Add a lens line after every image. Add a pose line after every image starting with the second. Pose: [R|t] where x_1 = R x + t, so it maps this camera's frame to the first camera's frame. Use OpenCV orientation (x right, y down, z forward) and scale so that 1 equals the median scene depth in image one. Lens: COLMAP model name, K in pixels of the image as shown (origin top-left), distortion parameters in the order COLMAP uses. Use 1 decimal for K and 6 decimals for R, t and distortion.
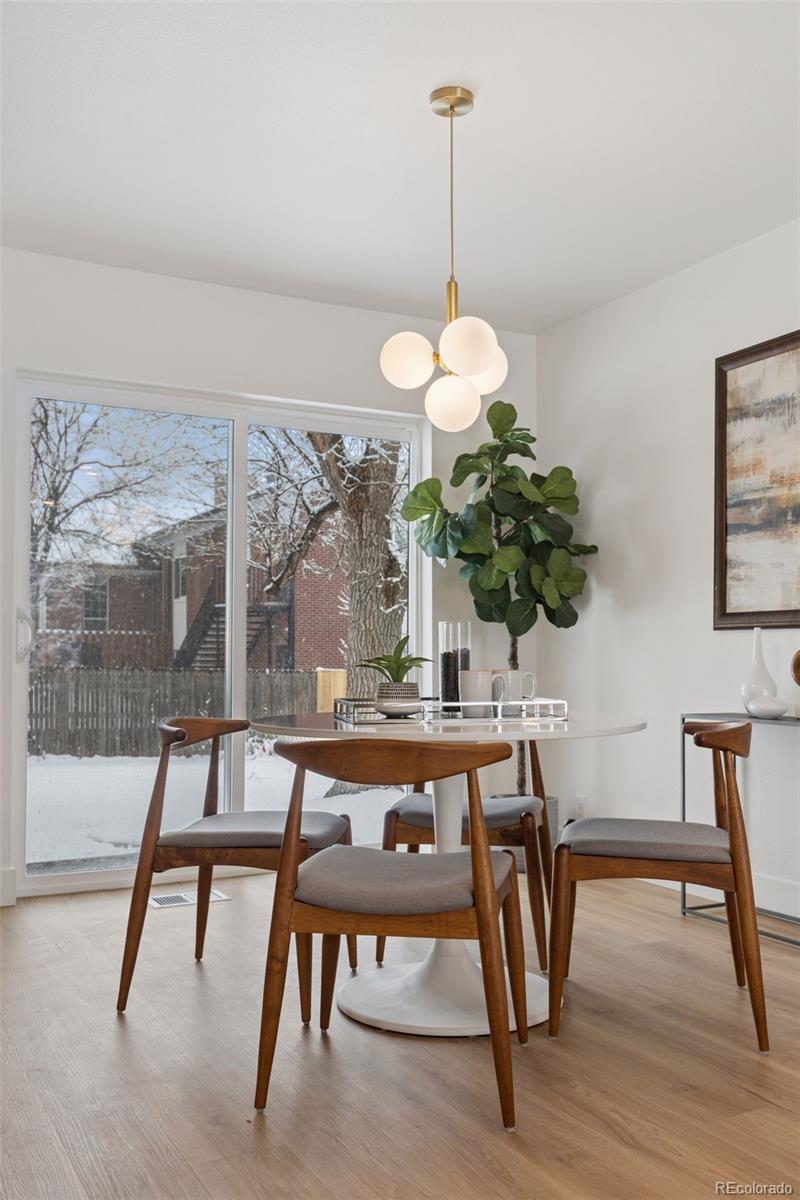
lens RADIAL K [[1088.1, 0, 405.8], [0, 1088.1, 638.7], [0, 0, 1]] dist [0.008967, 0.005778]
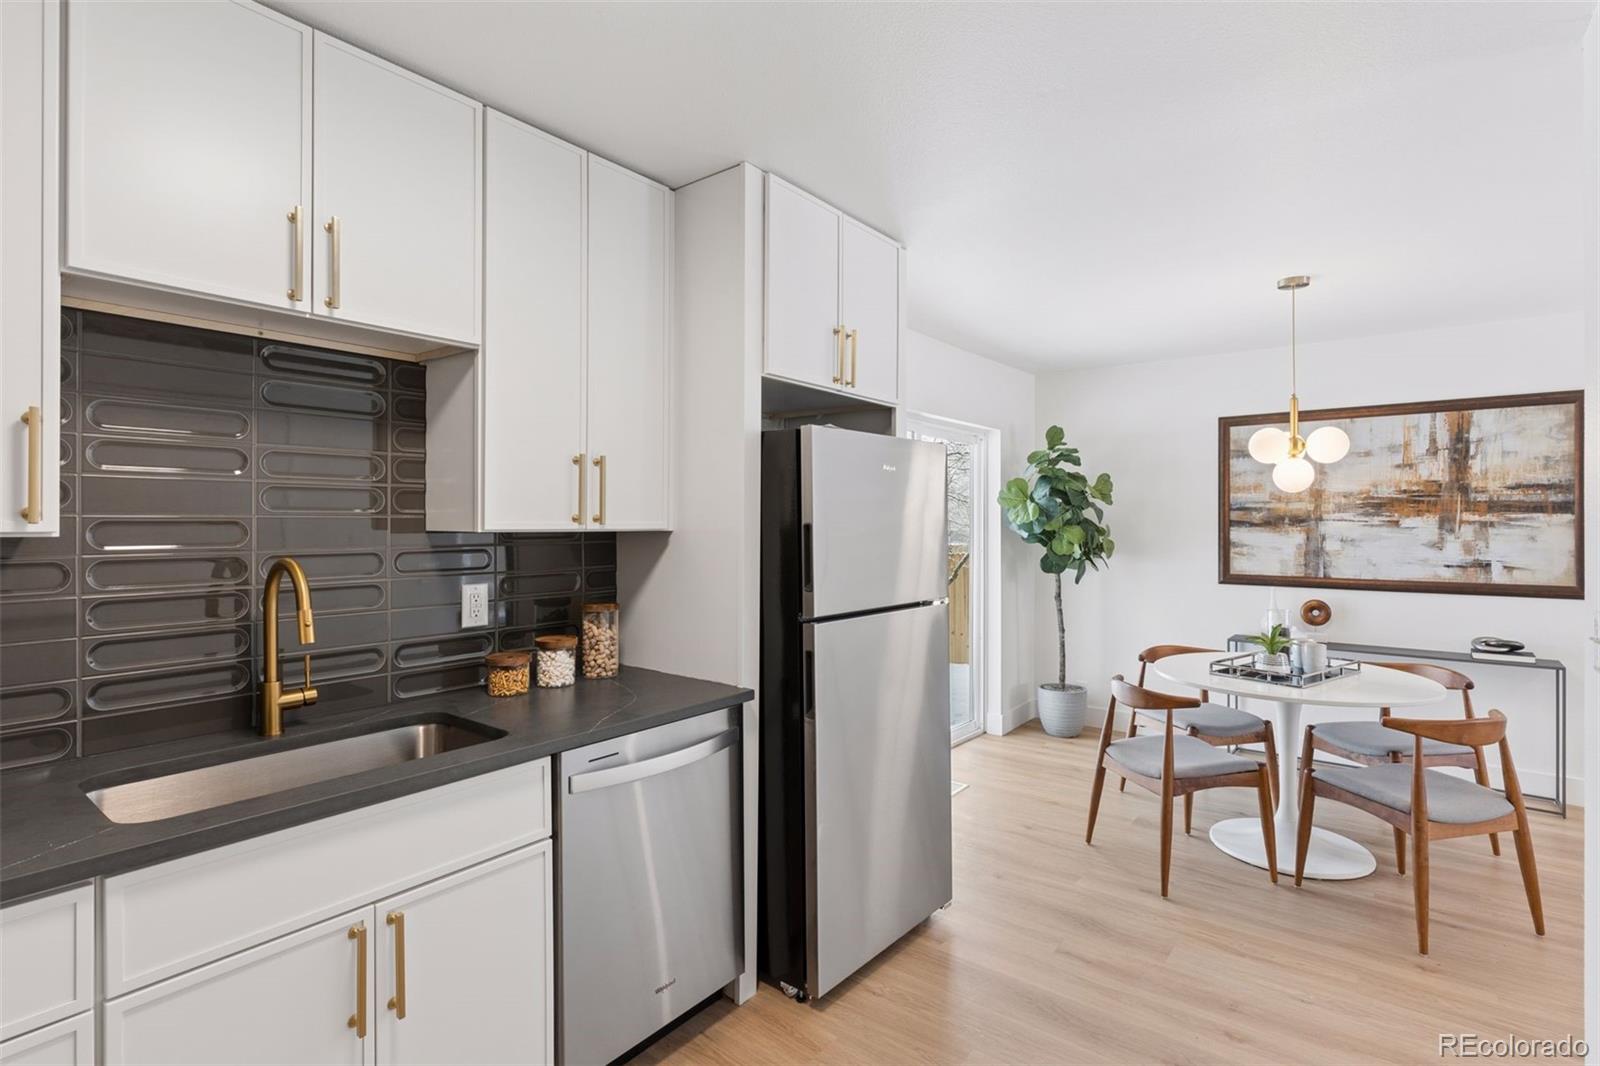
lens RADIAL K [[780.4, 0, 801.9], [0, 780.4, 519.2], [0, 0, 1]] dist [-0.002981, 0.001362]
pose [[0.915541, 0.001976, 0.402219, -0.778674], [-0.007736, 0.999889, 0.012696, -0.117072], [-0.402150, -0.014735, 0.915455, 0.181252]]
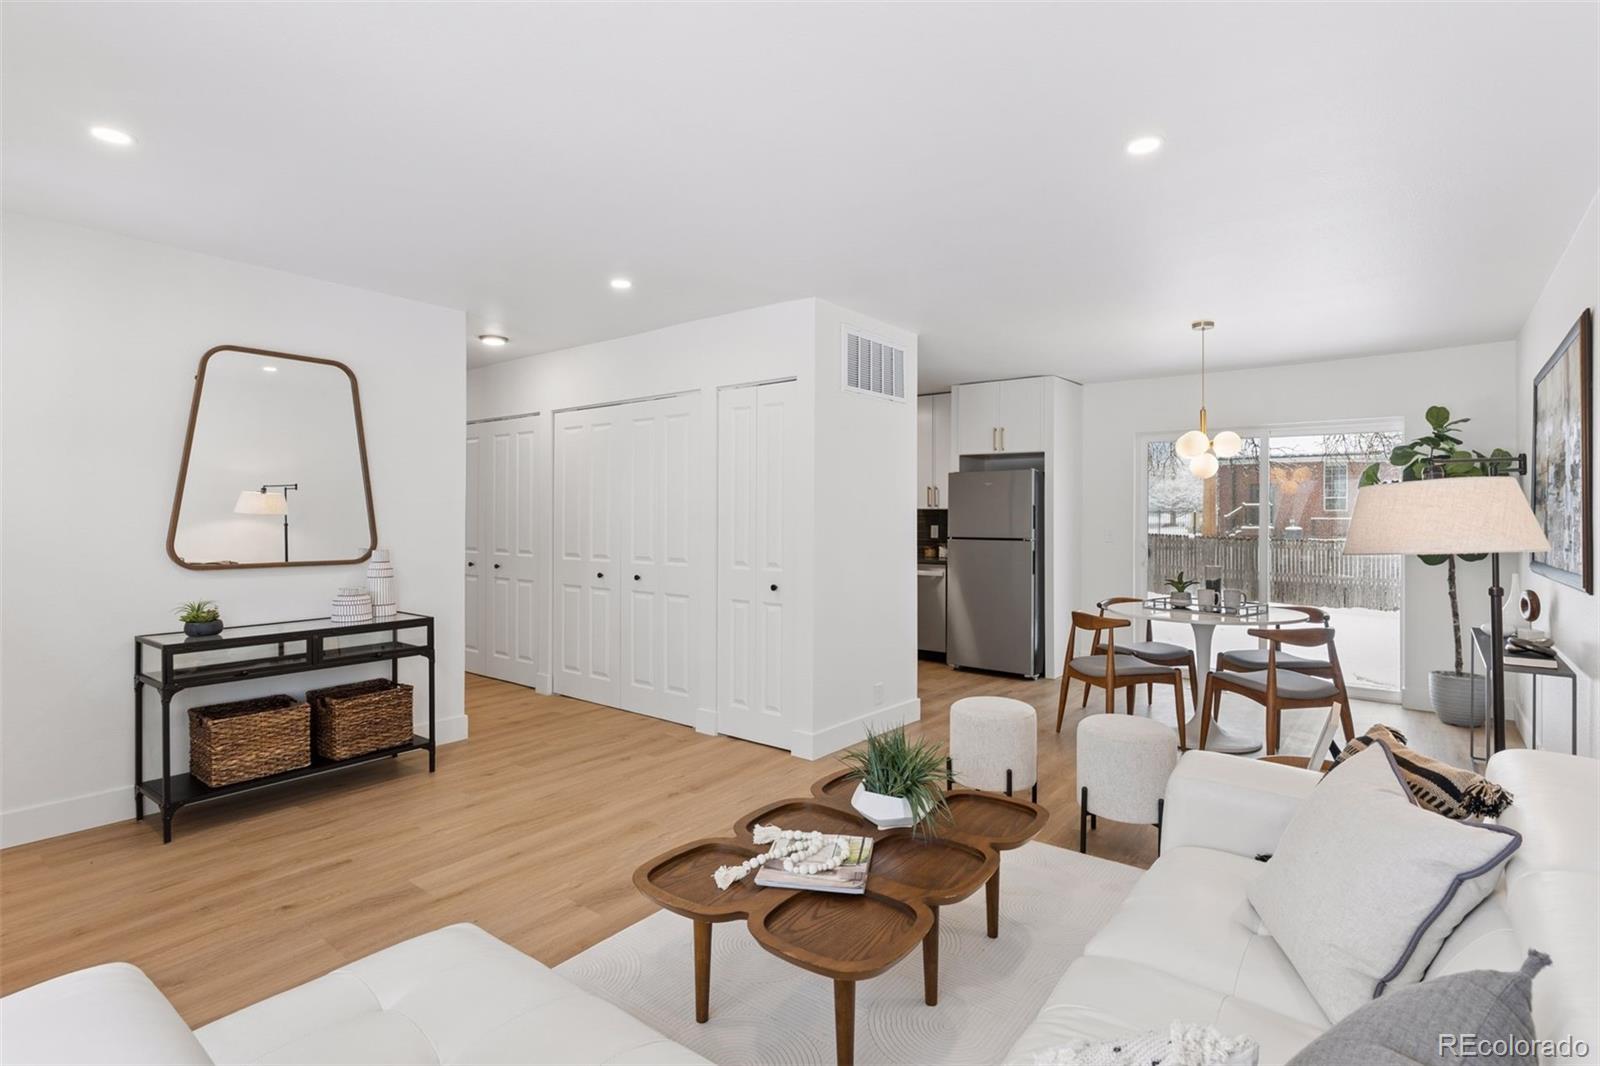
lens RADIAL K [[780.4, 0, 804.0], [0, 780.4, 514.7], [0, 0, 1]] dist [-0.002981, 0.001362]
pose [[0.401516, -0.002366, -0.915849, 0.838917], [0.011285, 0.999934, 0.002364, -0.095486], [0.915782, -0.011284, 0.401516, -0.261969]]
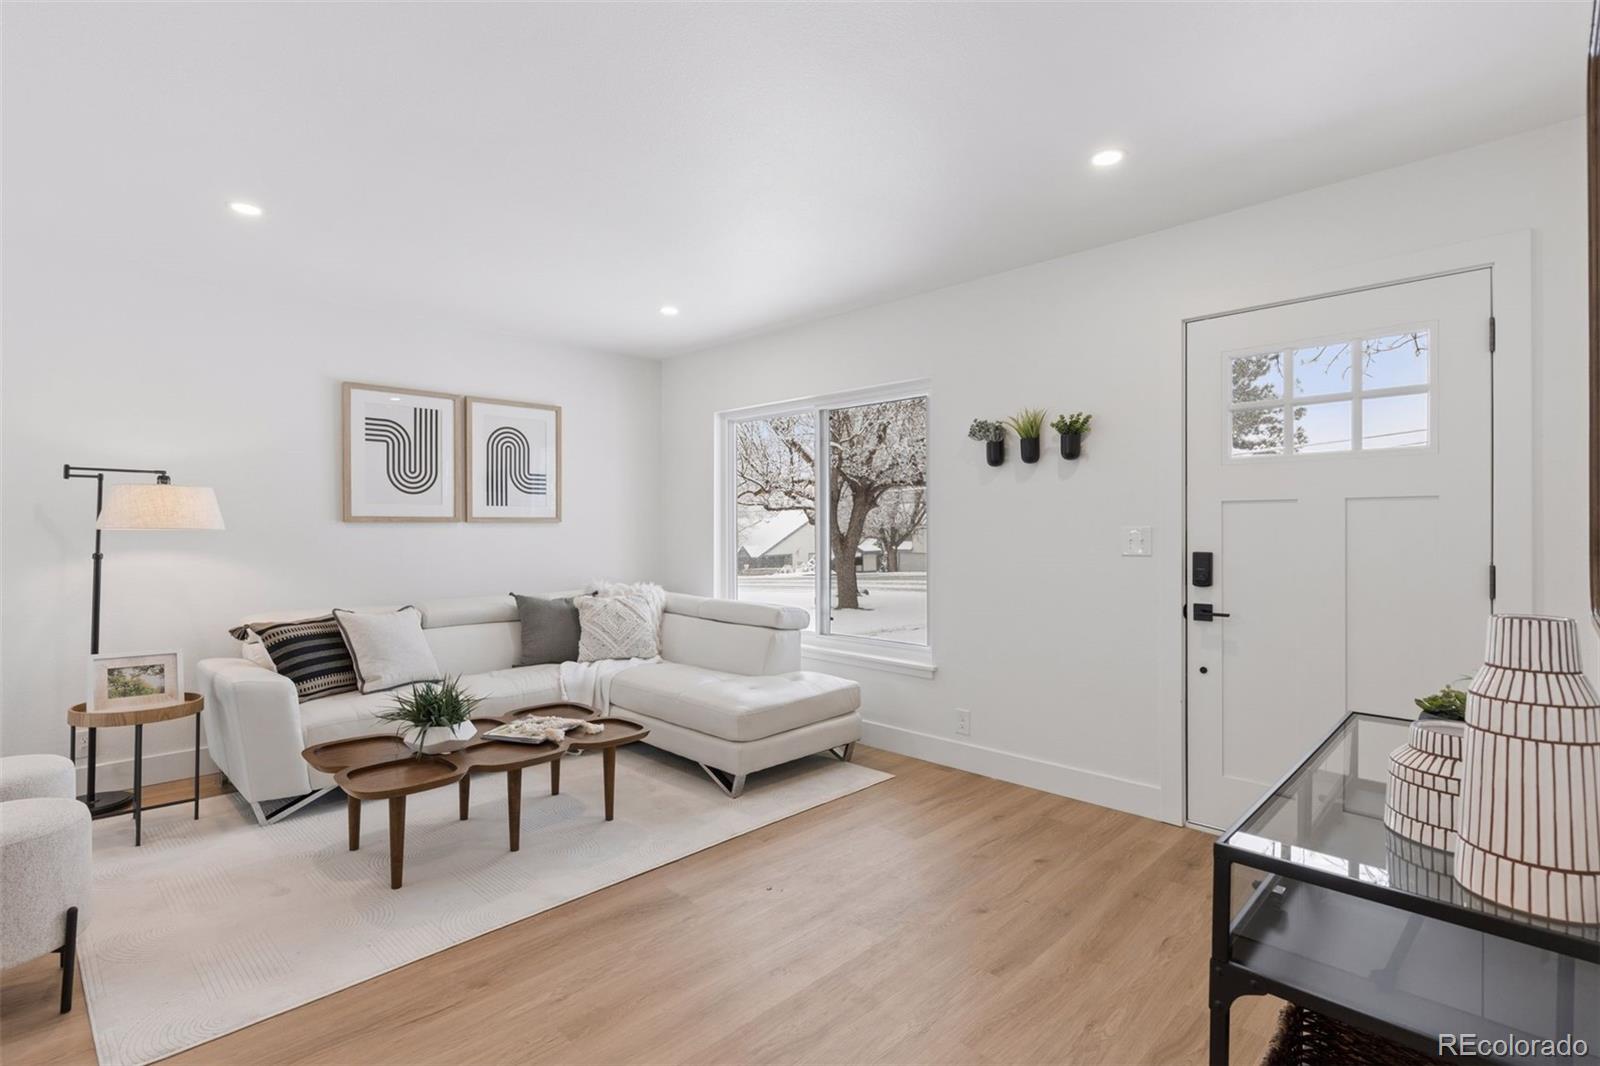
lens RADIAL K [[765.3, 0, 807.2], [0, 765.3, 526.5], [0, 0, 1]] dist [0.003501, -0.000968]
pose [[-0.305312, -0.002271, 0.952250, -0.451680], [-0.017850, 0.999835, -0.003338, -0.076673], [-0.952085, -0.018017, -0.305303, -0.075100]]
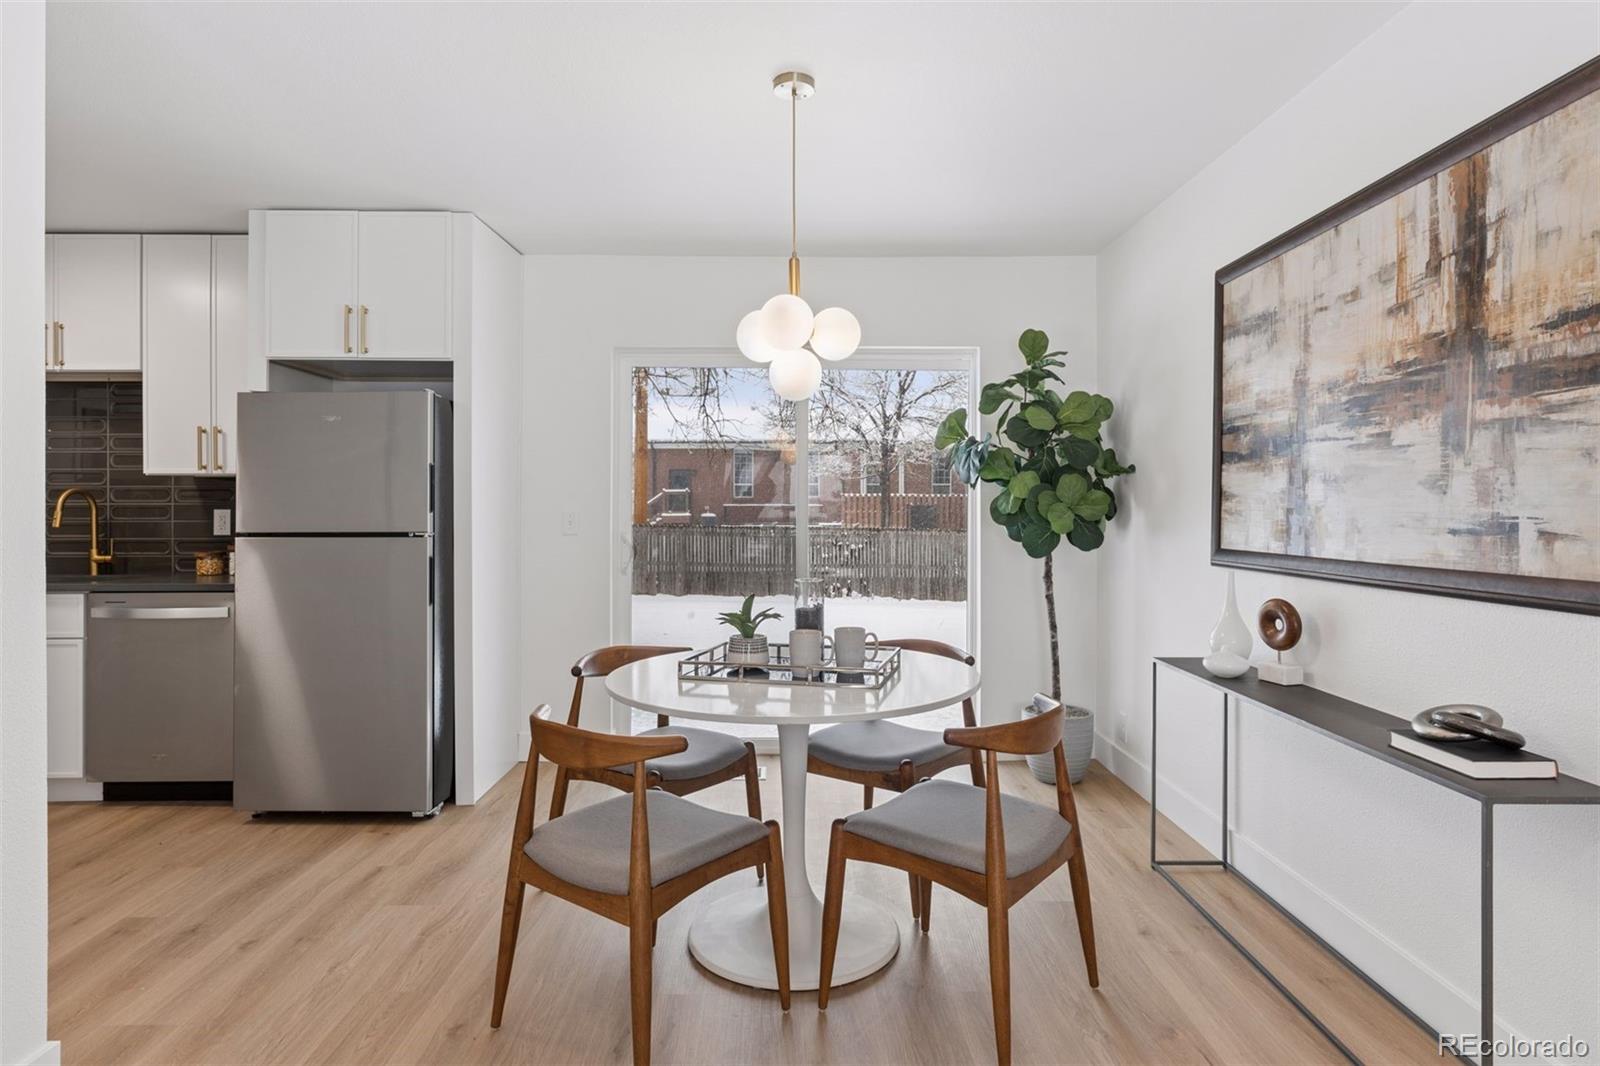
lens RADIAL K [[870.1, 0, 798.5], [0, 870.1, 506.8], [0, 0, 1]] dist [-0.009869, 0.006726]
pose [[0.889170, -0.001974, -0.457573, 0.314097], [0.009159, 0.999867, 0.013486, -0.072348], [0.457485, -0.016183, 0.889070, 0.184090]]
